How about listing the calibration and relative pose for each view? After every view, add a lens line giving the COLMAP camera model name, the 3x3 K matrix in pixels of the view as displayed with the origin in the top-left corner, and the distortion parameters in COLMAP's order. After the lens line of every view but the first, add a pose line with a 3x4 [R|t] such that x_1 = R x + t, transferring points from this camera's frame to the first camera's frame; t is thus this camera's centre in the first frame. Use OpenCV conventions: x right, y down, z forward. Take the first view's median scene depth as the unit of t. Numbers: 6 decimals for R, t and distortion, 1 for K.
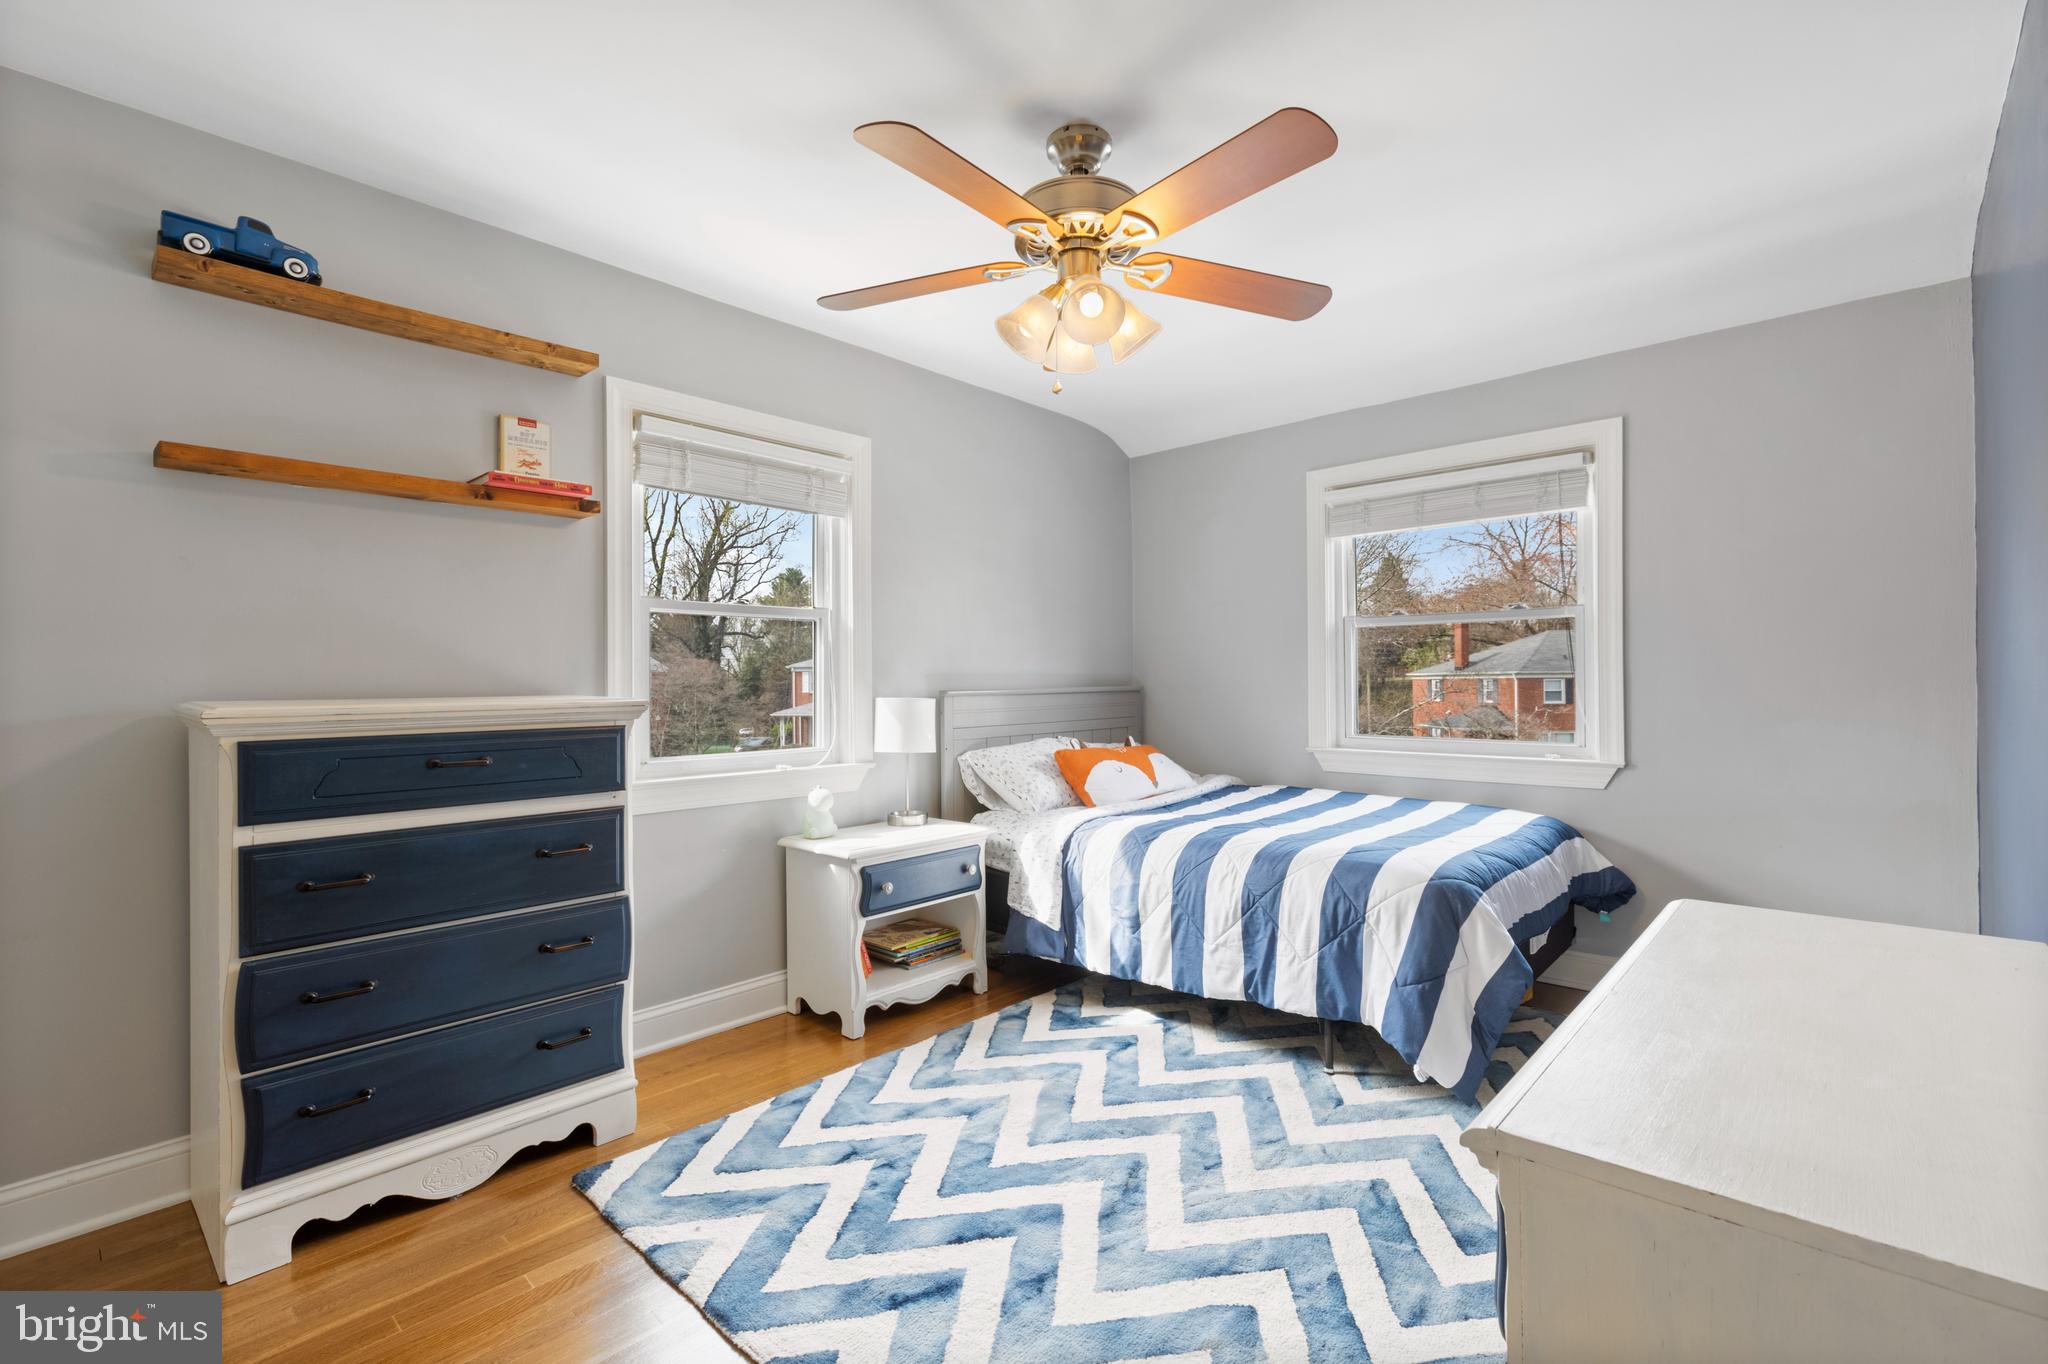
lens RADIAL K [[932.5, 0, 1026.8], [0, 932.5, 675.3], [0, 0, 1]] dist [0.008059, -0.000503]
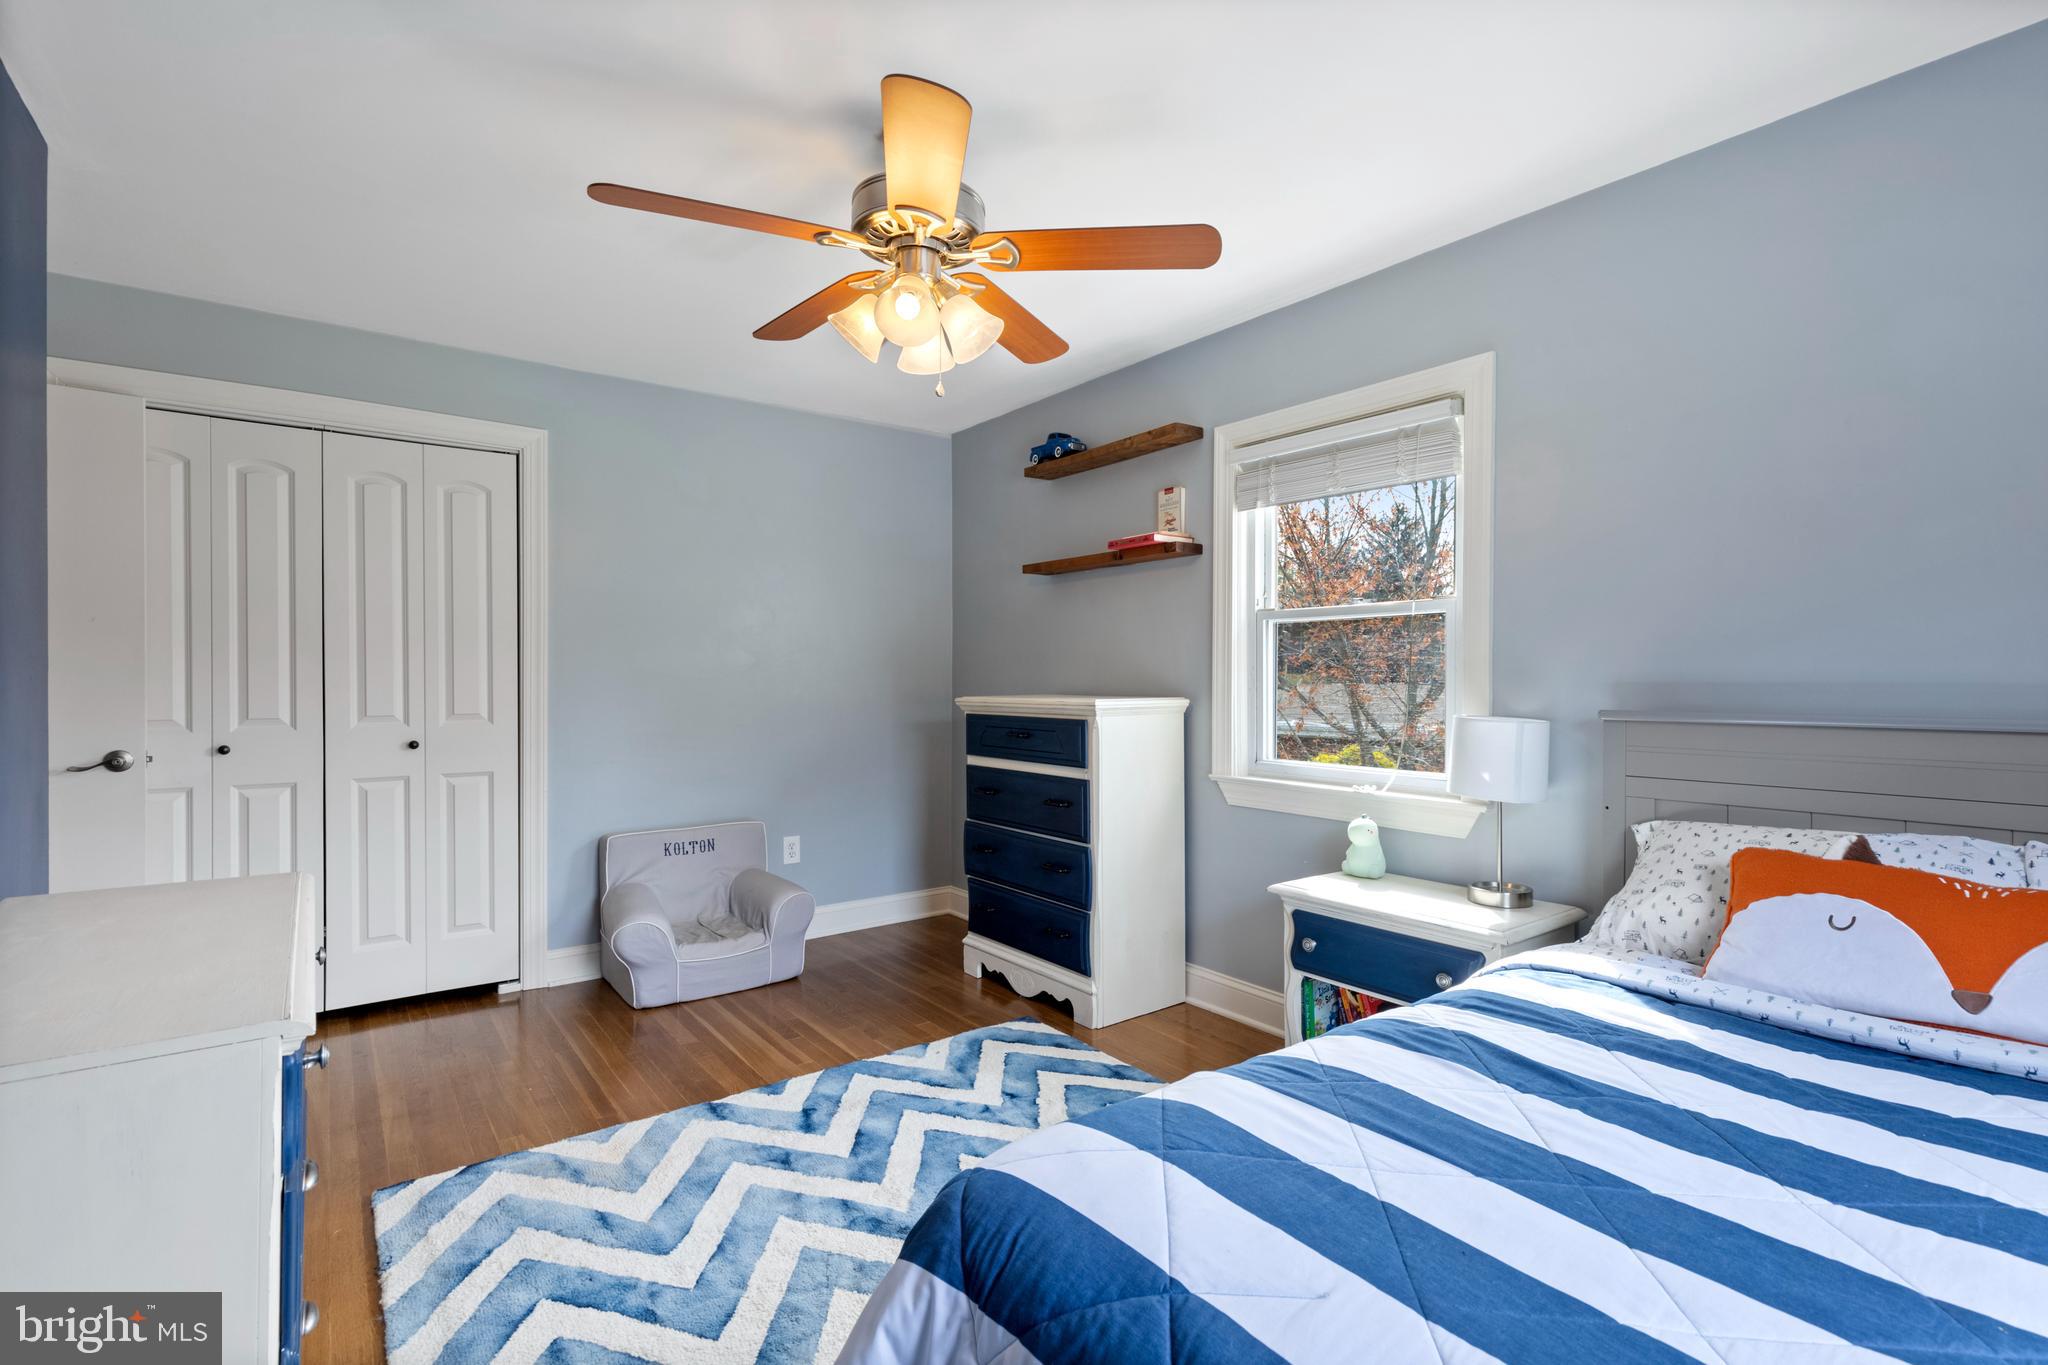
lens RADIAL K [[932.5, 0, 1027.2], [0, 932.5, 684.3], [0, 0, 1]] dist [0.008059, -0.000503]
pose [[-0.177448, 0.013706, -0.984035, 0.995097], [0.004093, 0.999905, 0.013188, -0.018228], [0.984122, -0.001687, -0.177487, 1.284128]]
